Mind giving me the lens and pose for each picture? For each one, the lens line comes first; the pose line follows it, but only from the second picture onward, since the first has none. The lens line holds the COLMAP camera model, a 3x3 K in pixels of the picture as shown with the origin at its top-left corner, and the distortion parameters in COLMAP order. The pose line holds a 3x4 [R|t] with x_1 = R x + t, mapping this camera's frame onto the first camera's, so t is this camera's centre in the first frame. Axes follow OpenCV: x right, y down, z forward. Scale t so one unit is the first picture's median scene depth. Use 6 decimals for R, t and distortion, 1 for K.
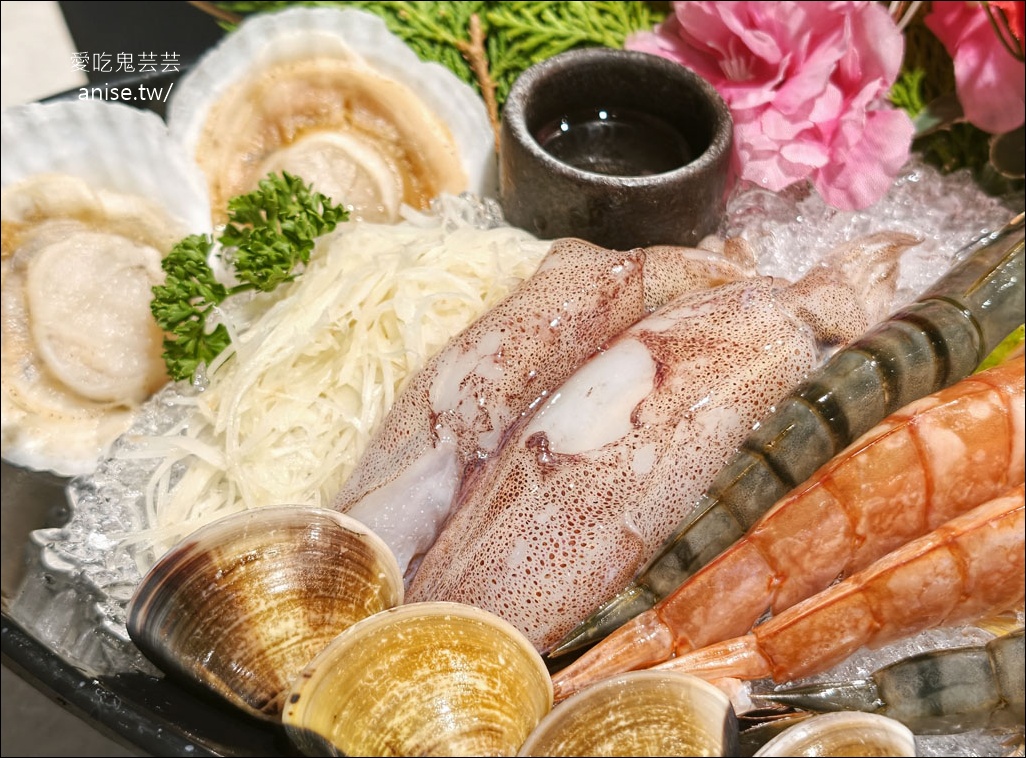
lens RADIAL K [[1620.4, 0, 542.0], [0, 1620.4, 380.3], [0, 0, 1]] dist [0.150254, -0.094202]
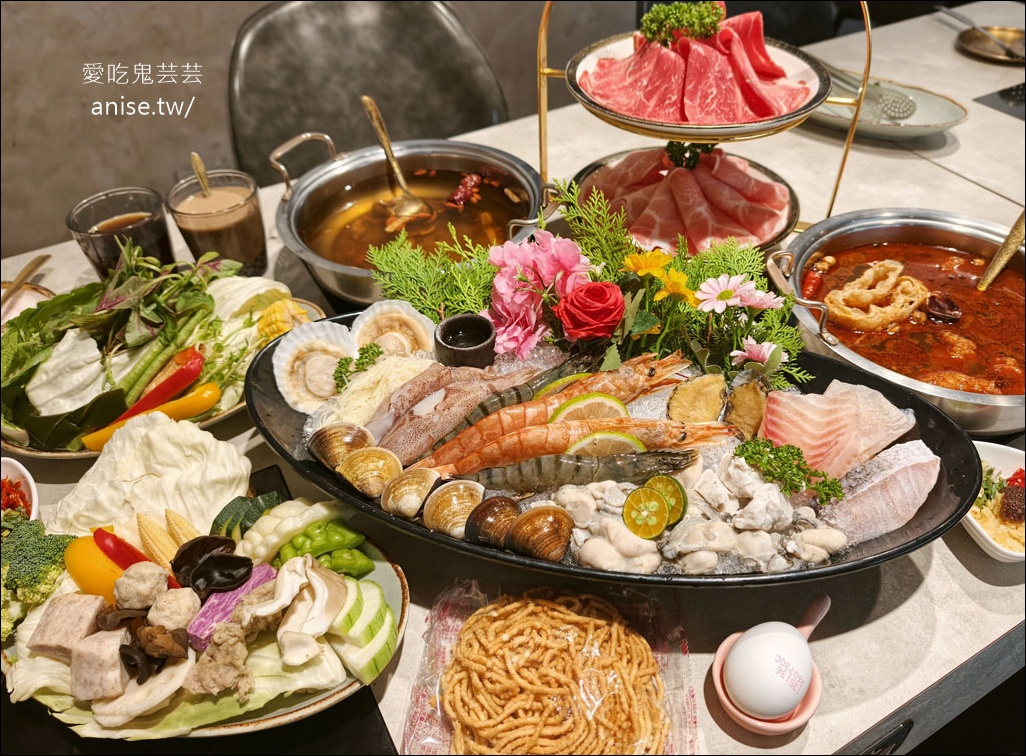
lens RADIAL K [[741.0, 0, 538.3], [0, 741.0, 332.7], [0, 0, 1]] dist [-0.033750, -0.000988]
pose [[0.985230, 0.053410, -0.162691, 0.544205], [-0.076469, 0.987343, -0.138947, 0.068265], [0.153210, 0.149336, 0.976845, -0.700271]]
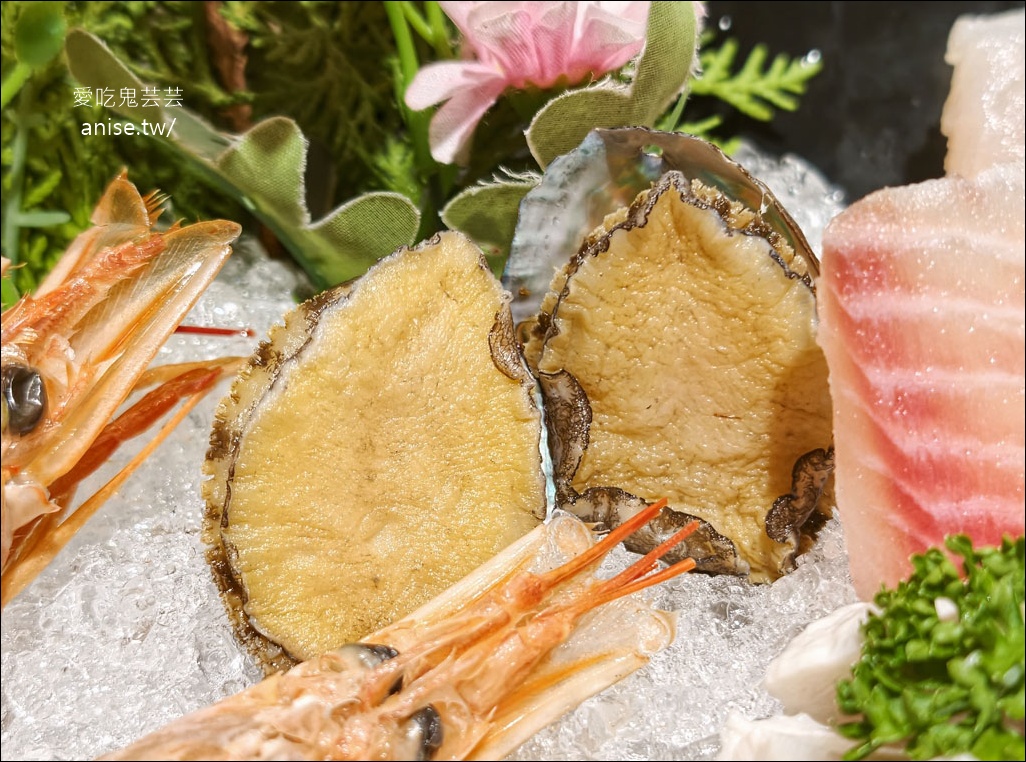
lens RADIAL K [[1871.3, 0, 512.9], [0, 1871.3, 472.9], [0, 0, 1]] dist [0.232300, -0.039906]
pose [[0.908038, -0.344445, 0.238380, 0.520349], [0.335511, 0.938766, 0.078430, -0.071004], [-0.250798, 0.008762, 0.968000, 0.387801]]
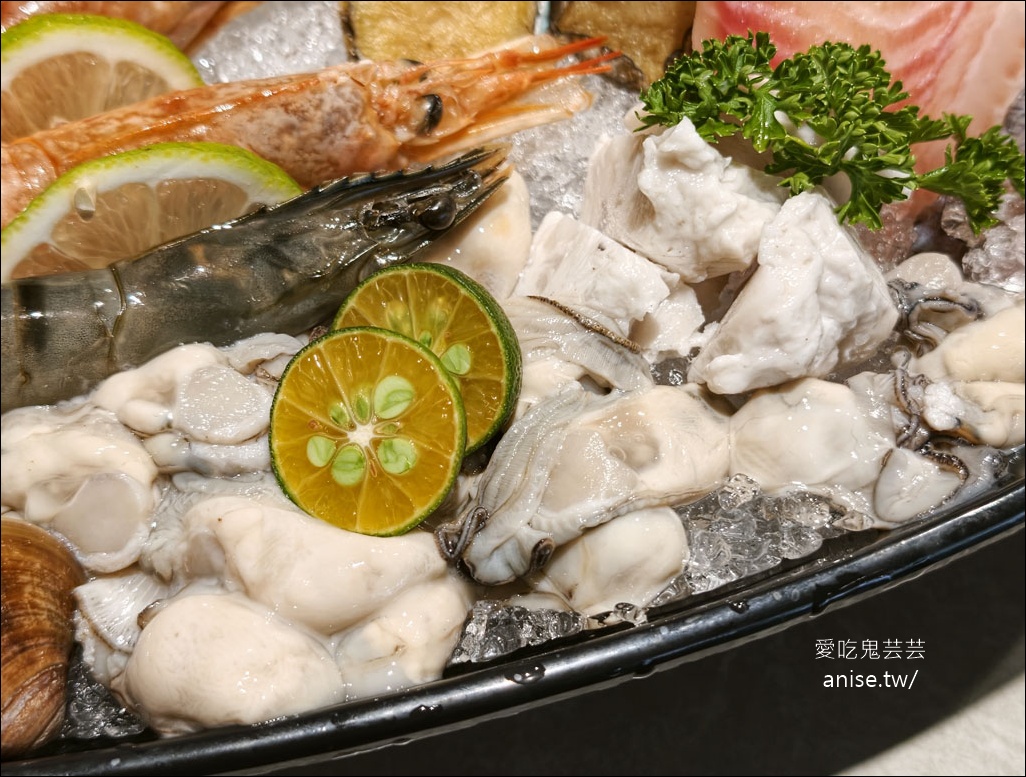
lens RADIAL K [[1517.2, 0, 513.0], [0, 1517.2, 388.5], [0, 0, 1]] dist [0.105078, -0.088490]
pose [[0.976977, -0.180898, 0.113100, 0.525496], [0.171061, 0.981010, 0.091418, 0.125501], [-0.127489, -0.069966, 0.989369, 0.088432]]
